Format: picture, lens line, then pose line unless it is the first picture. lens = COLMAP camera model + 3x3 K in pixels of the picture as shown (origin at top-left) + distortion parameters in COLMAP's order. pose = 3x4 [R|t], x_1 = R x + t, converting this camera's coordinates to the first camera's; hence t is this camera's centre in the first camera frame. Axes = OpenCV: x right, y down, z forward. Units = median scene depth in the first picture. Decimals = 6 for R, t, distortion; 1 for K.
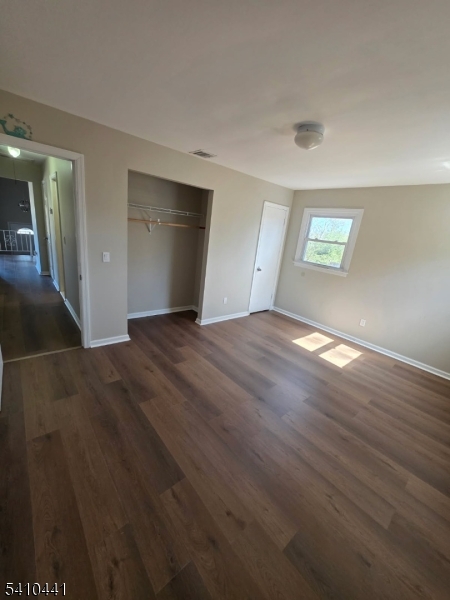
lens RADIAL K [[239.3, 0, 227.2], [0, 239.3, 299.7], [0, 0, 1]] dist [-0.014013, 0.004011]
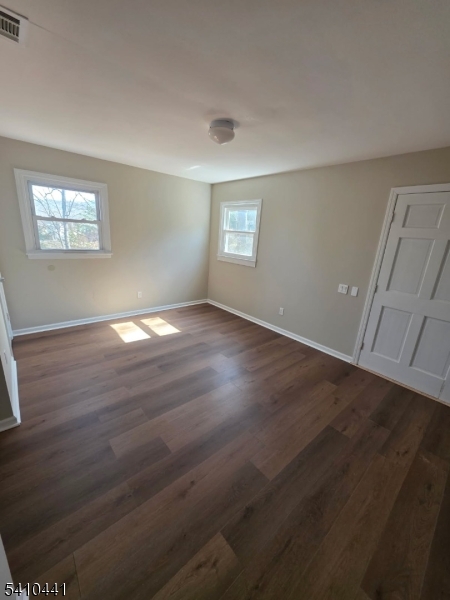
lens RADIAL K [[239.3, 0, 227.2], [0, 239.3, 299.7], [0, 0, 1]] dist [-0.014013, 0.004011]
pose [[-0.001510, -0.379057, 0.925372, -0.549942], [0.217980, 0.902996, 0.370247, -0.241311], [-0.975952, 0.202272, 0.081264, 0.628521]]
